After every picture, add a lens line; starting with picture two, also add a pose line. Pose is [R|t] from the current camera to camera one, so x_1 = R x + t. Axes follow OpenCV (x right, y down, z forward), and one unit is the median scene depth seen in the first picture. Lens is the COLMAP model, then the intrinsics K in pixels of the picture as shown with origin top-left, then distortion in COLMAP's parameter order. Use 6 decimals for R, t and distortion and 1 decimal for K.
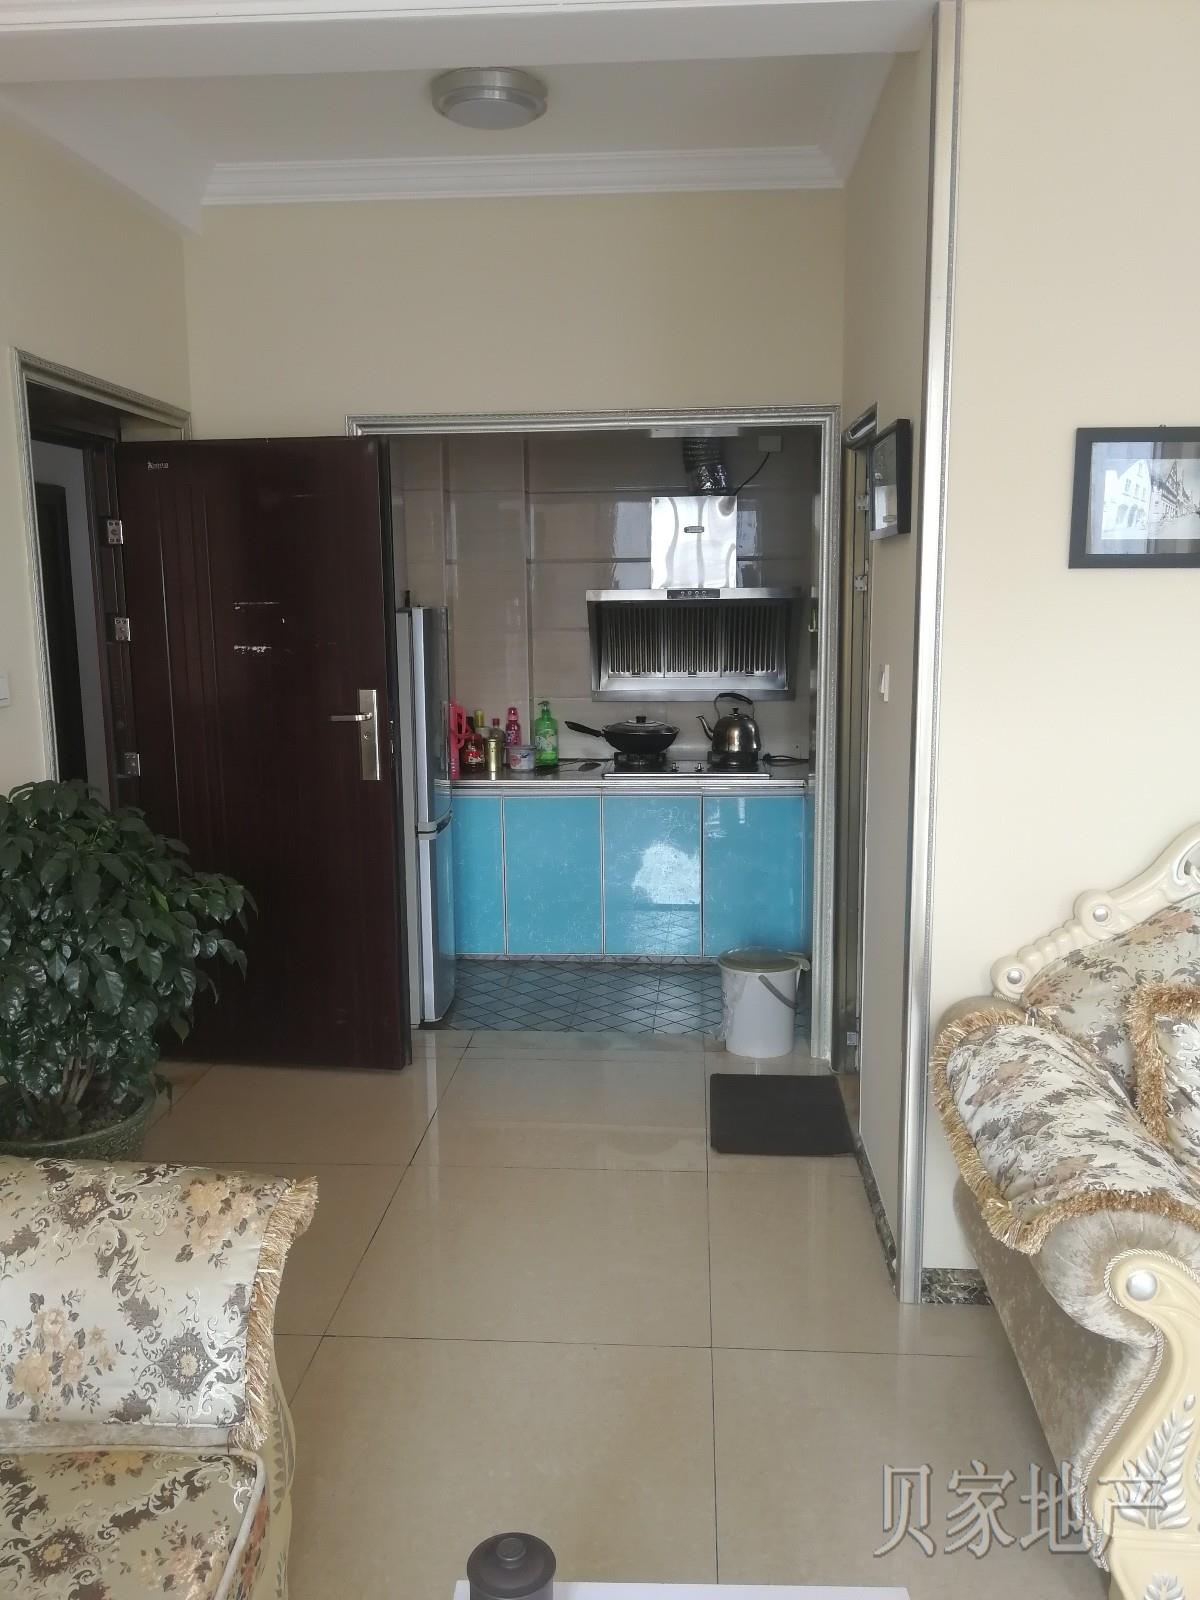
lens RADIAL K [[1296.1, 0, 600.0], [0, 1296.1, 800.0], [0, 0, 1]] dist [0.029292, 0.000955]
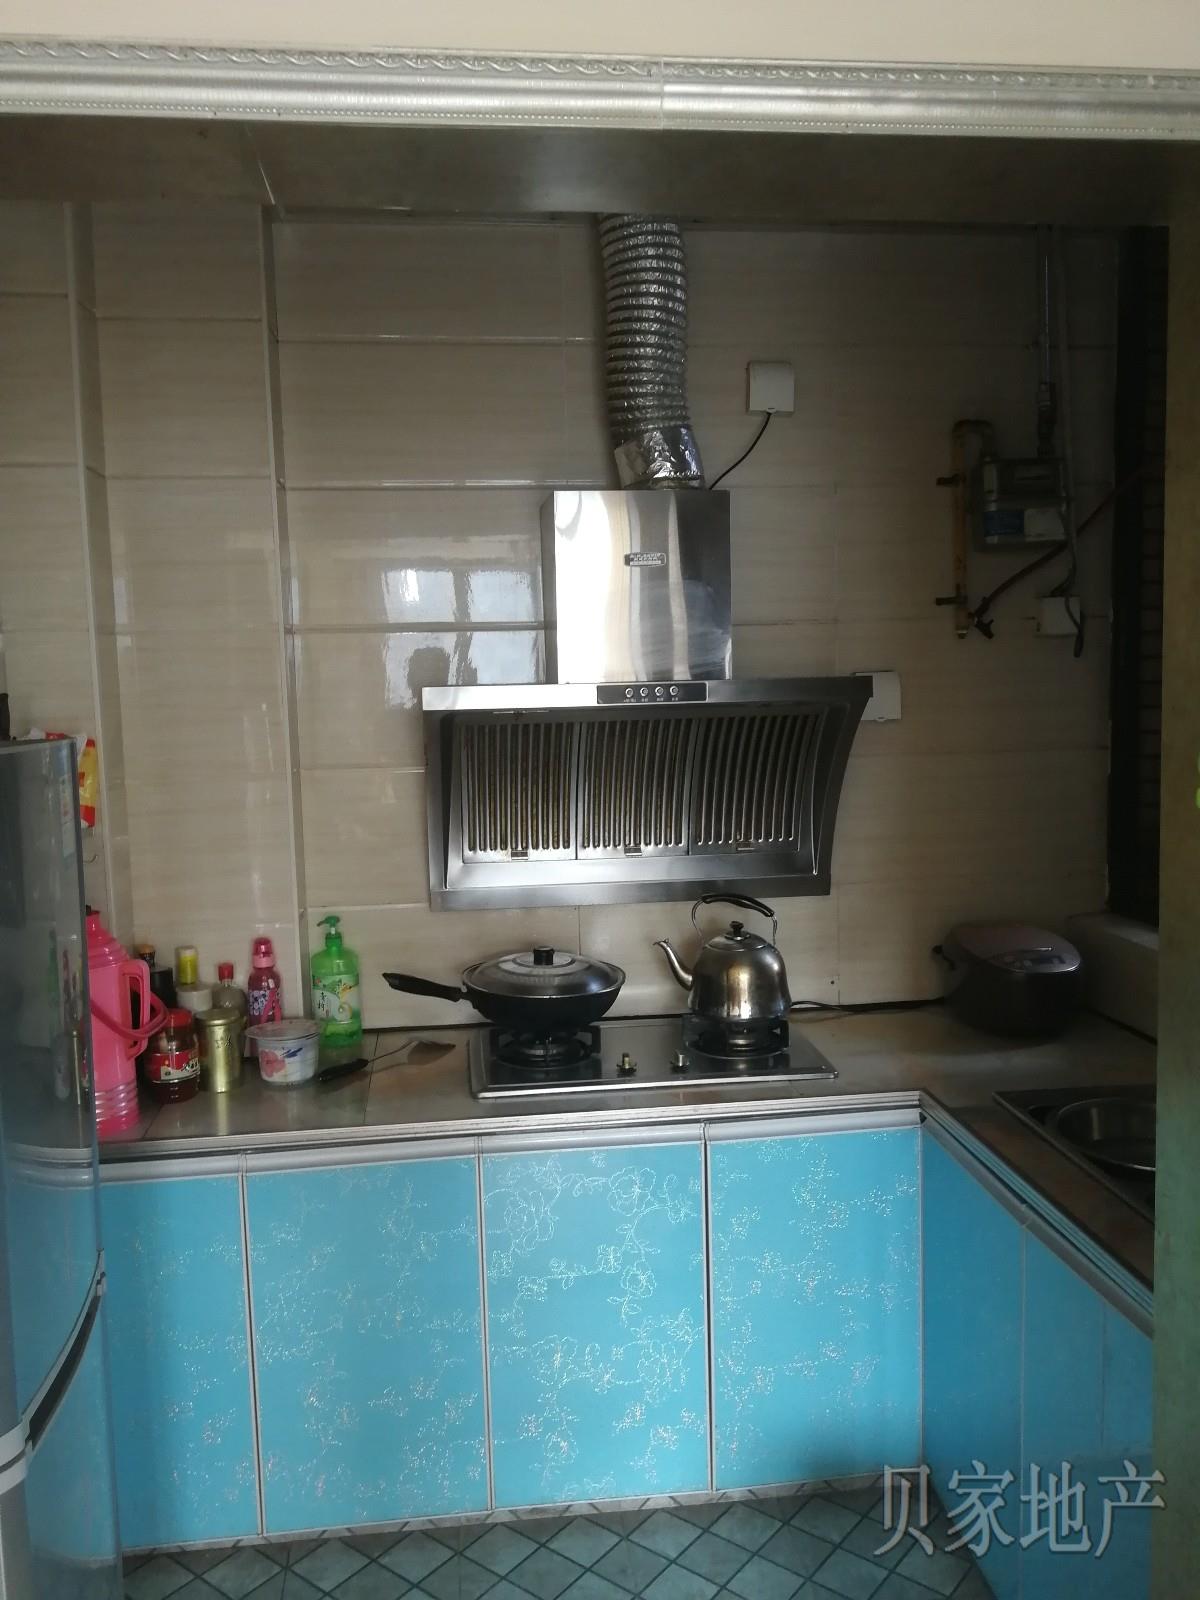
lens RADIAL K [[1296.1, 0, 600.0], [0, 1296.1, 800.0], [0, 0, 1]] dist [0.029292, 0.000955]
pose [[0.981604, -0.031567, 0.188300, -0.035164], [0.044538, 0.996887, -0.065053, -0.086590], [-0.185660, 0.072243, 0.979955, 0.523749]]
